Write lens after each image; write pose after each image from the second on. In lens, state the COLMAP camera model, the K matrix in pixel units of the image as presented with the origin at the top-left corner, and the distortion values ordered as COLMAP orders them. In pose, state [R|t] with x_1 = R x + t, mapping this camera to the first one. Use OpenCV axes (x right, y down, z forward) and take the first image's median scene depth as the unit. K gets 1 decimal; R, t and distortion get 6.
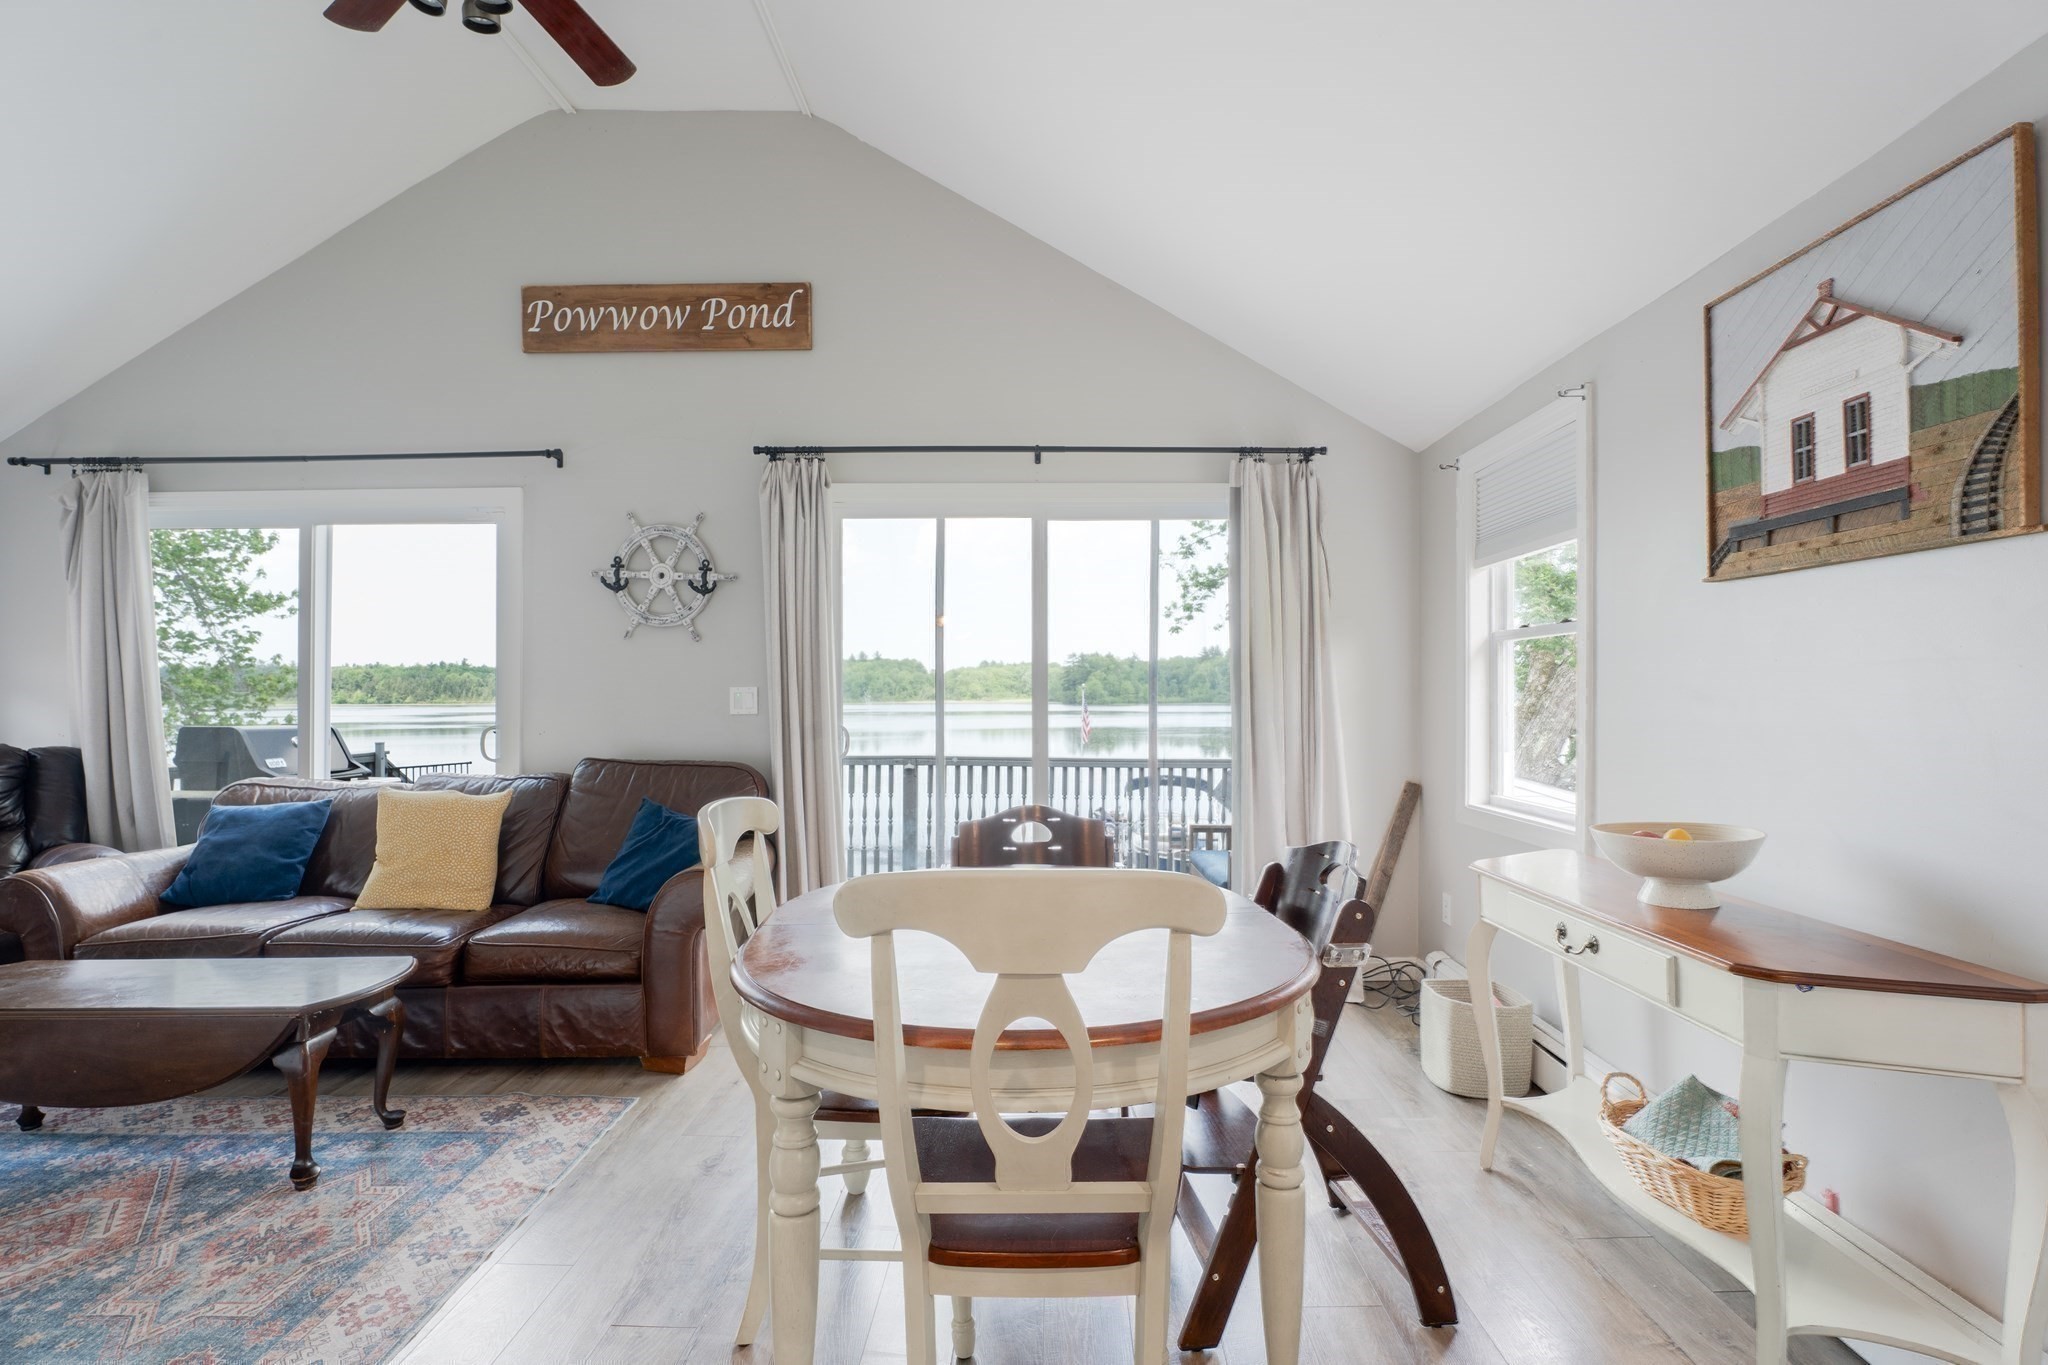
lens RADIAL K [[960.1, 0, 1025.3], [0, 960.1, 688.3], [0, 0, 1]] dist [-0.015459, -0.000713]
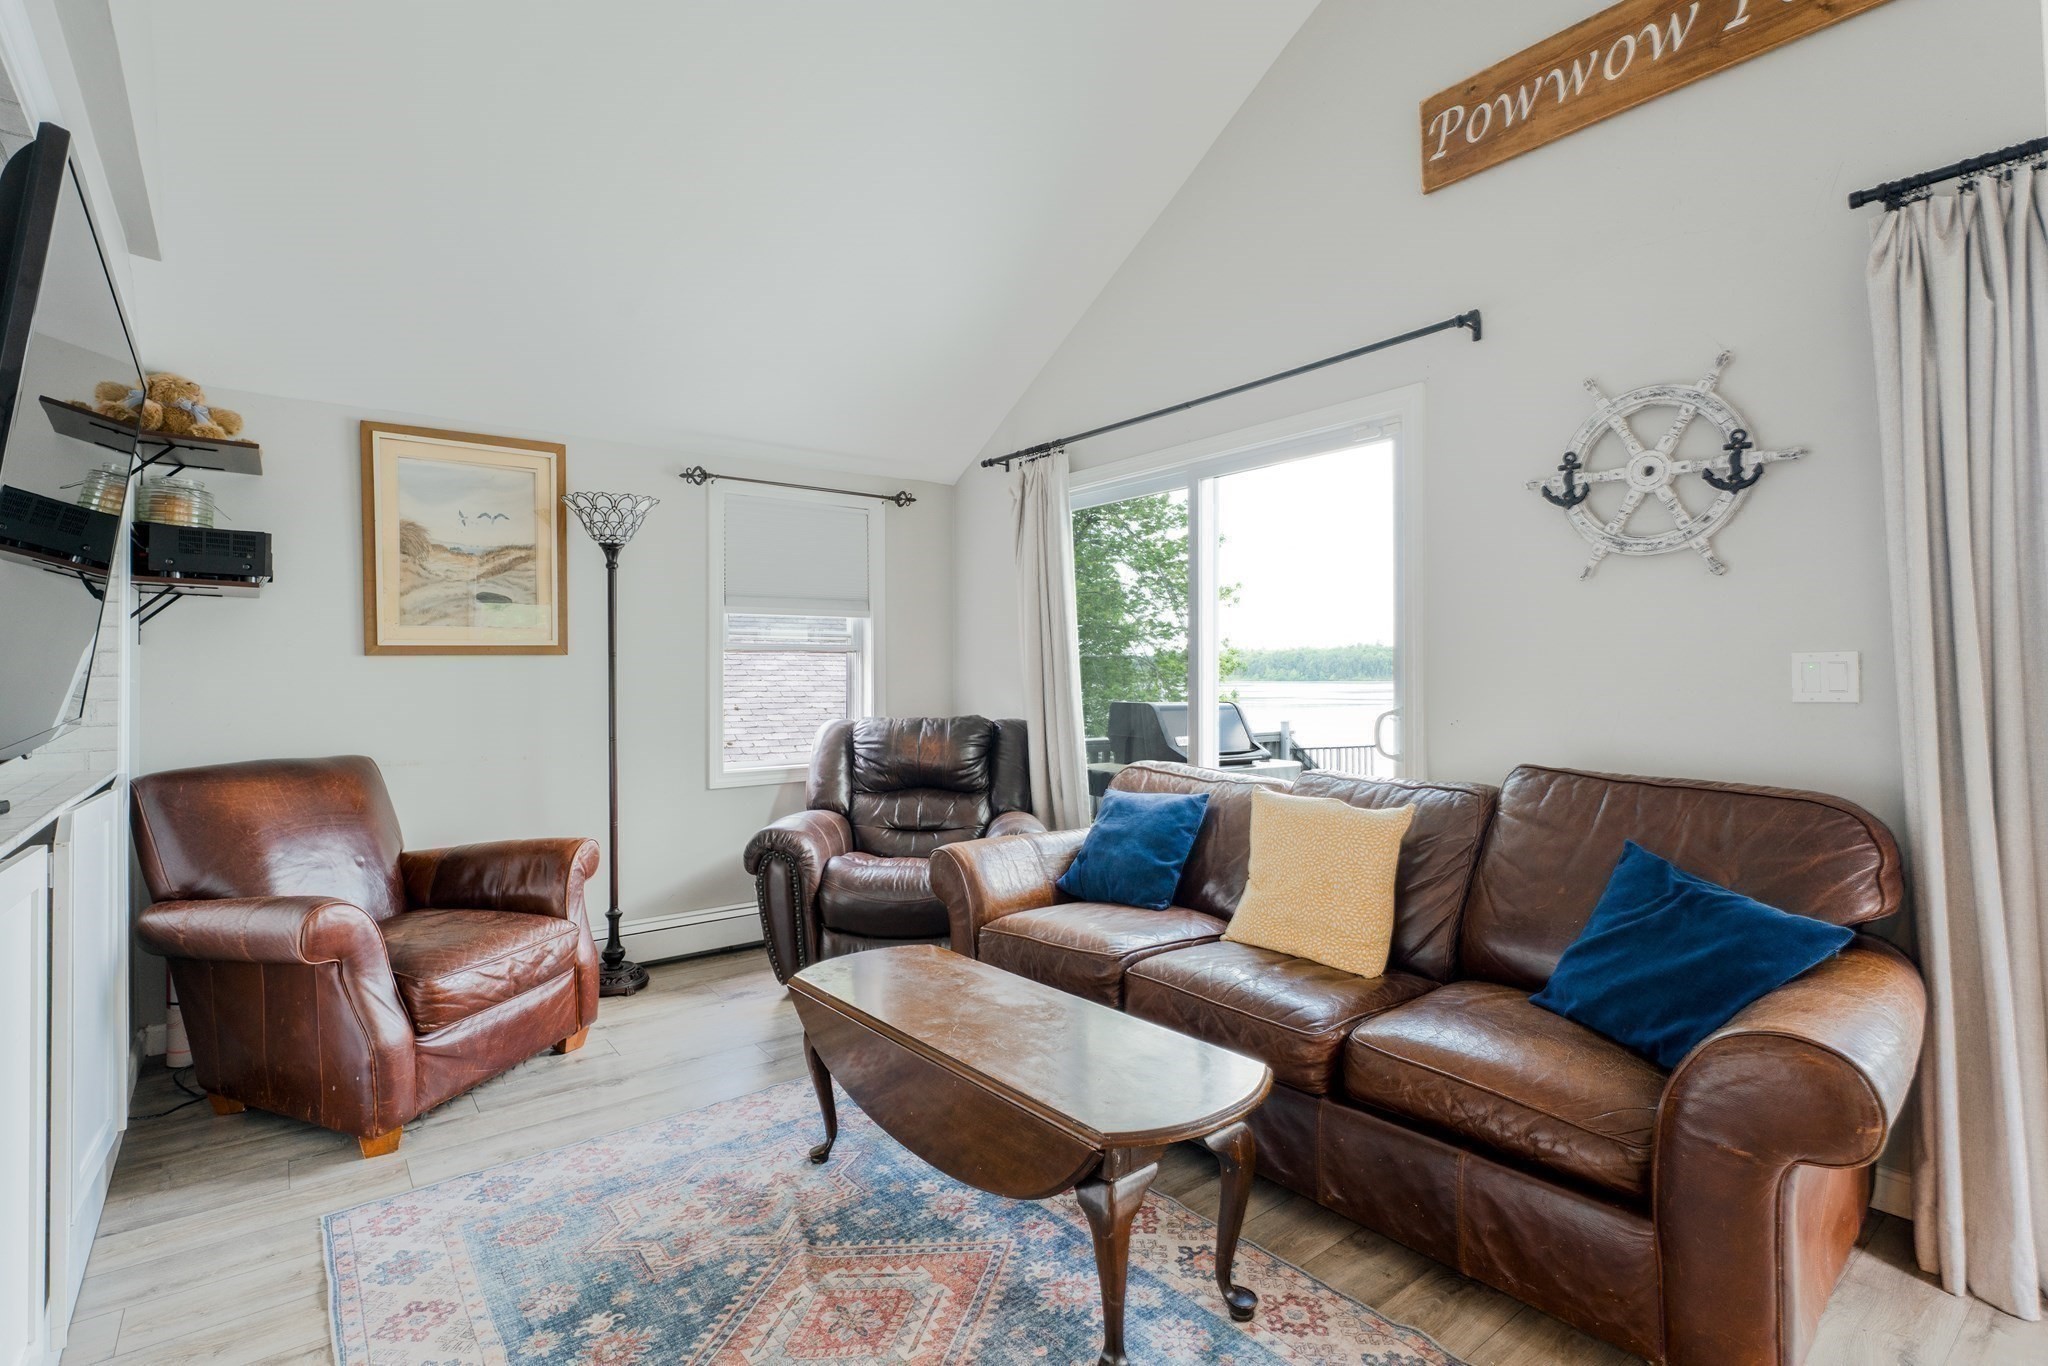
lens RADIAL K [[968.0, 0, 1016.5], [0, 968.0, 666.7], [0, 0, 1]] dist [-0.002709, 0.004556]
pose [[0.629572, -0.006691, -0.776914, -0.161097], [0.006890, 0.999972, -0.003029, 0.005253], [0.776912, -0.003446, 0.629600, 0.311828]]
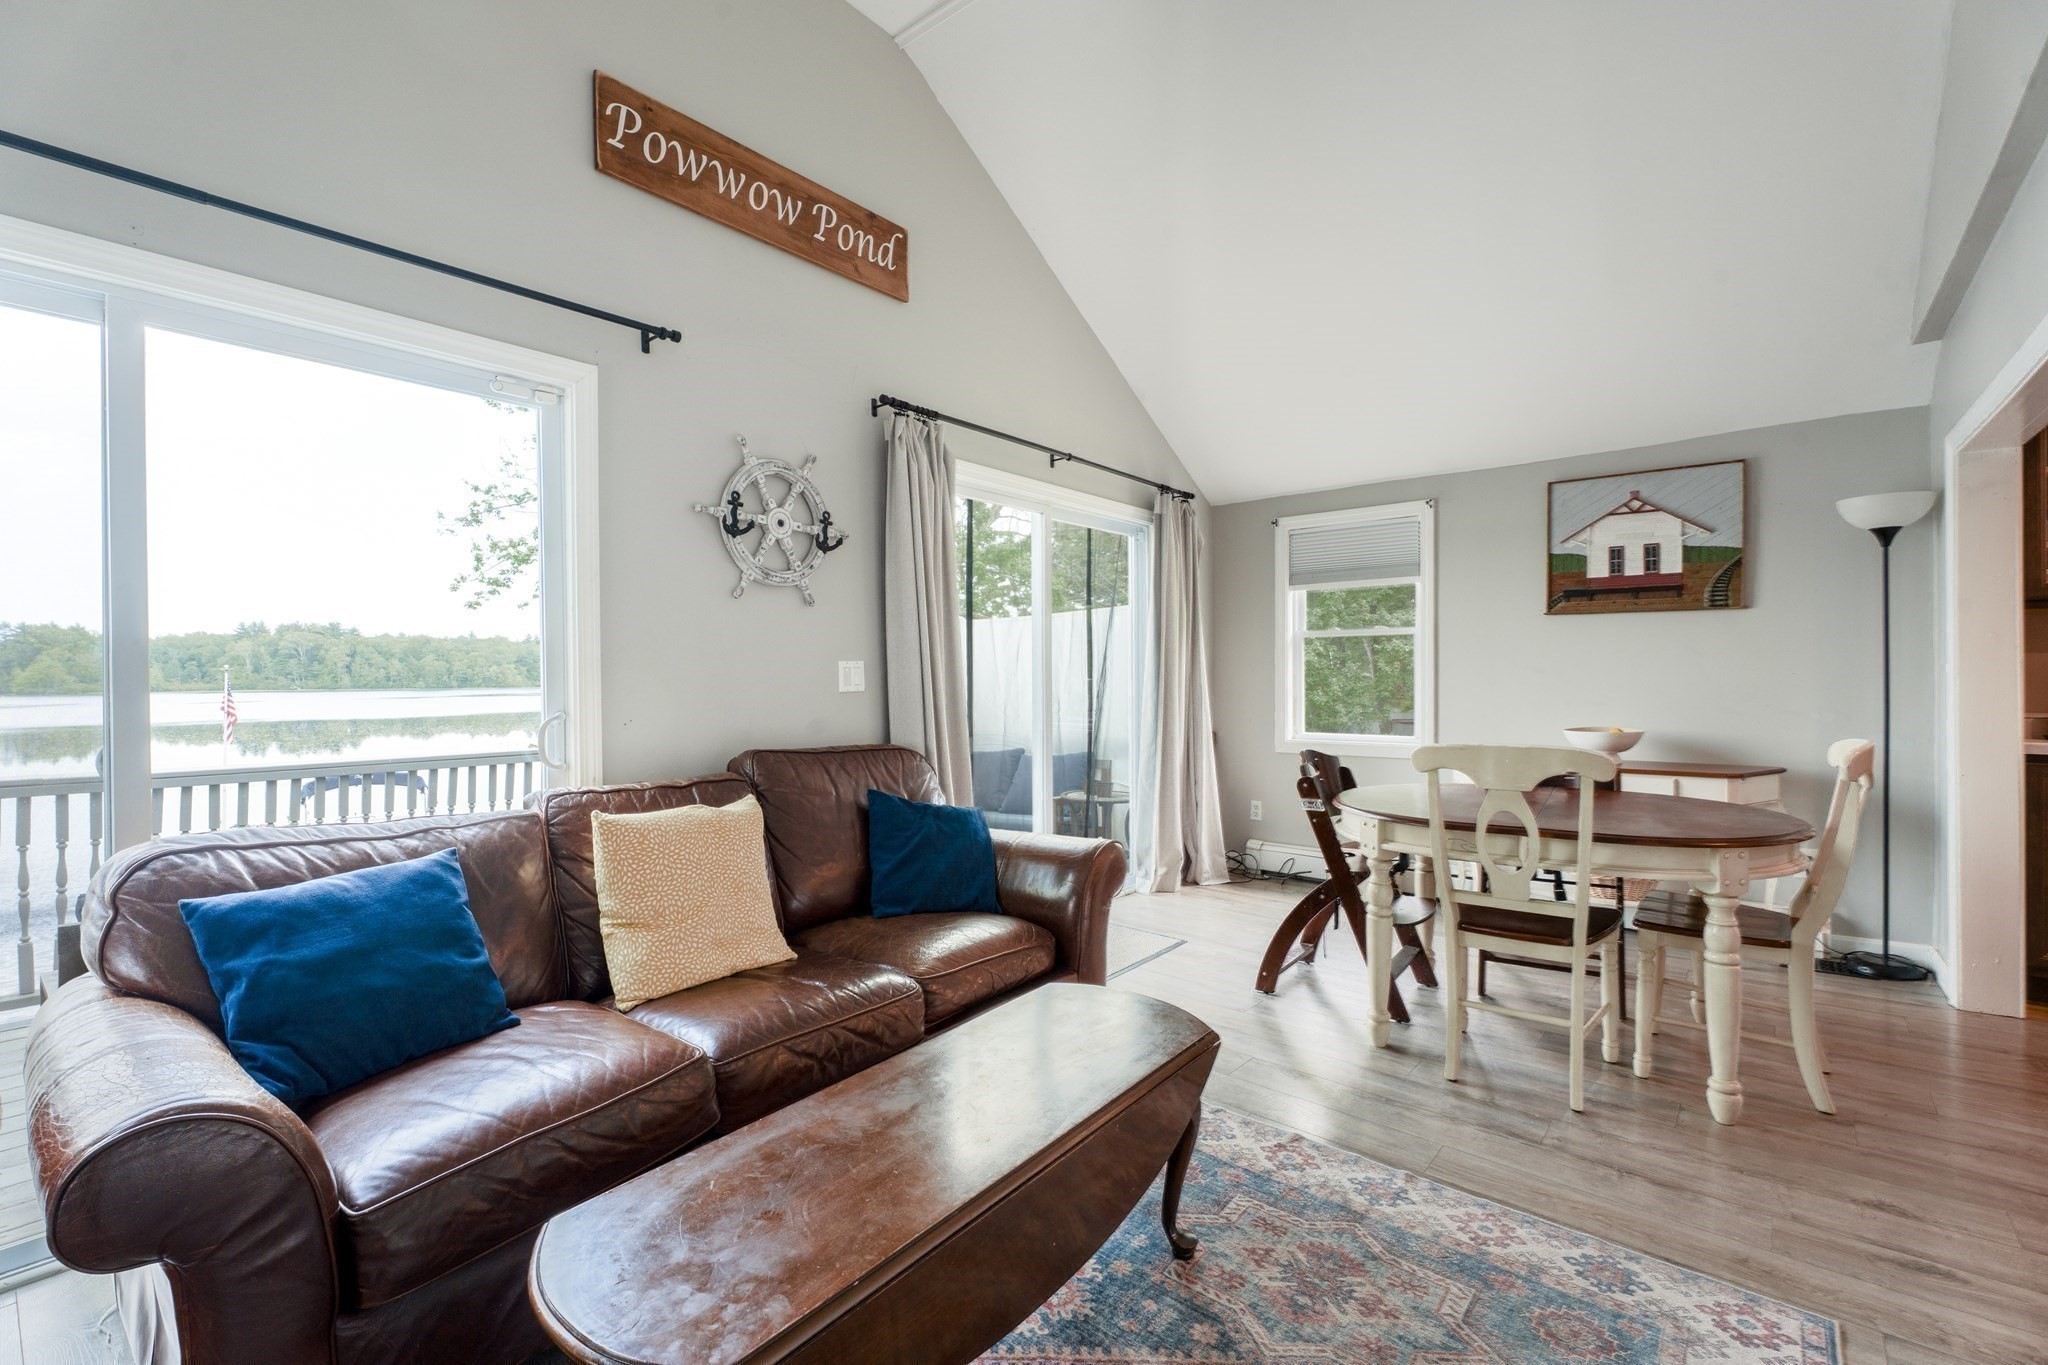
lens RADIAL K [[907.3, 0, 993.2], [0, 907.3, 682.3], [0, 0, 1]] dist [0.000444, -0.000383]
pose [[0.632193, -0.006631, 0.774782, -0.889386], [-0.001448, 0.999952, 0.009740, 0.010637], [-0.774809, -0.007279, 0.632153, 0.379438]]
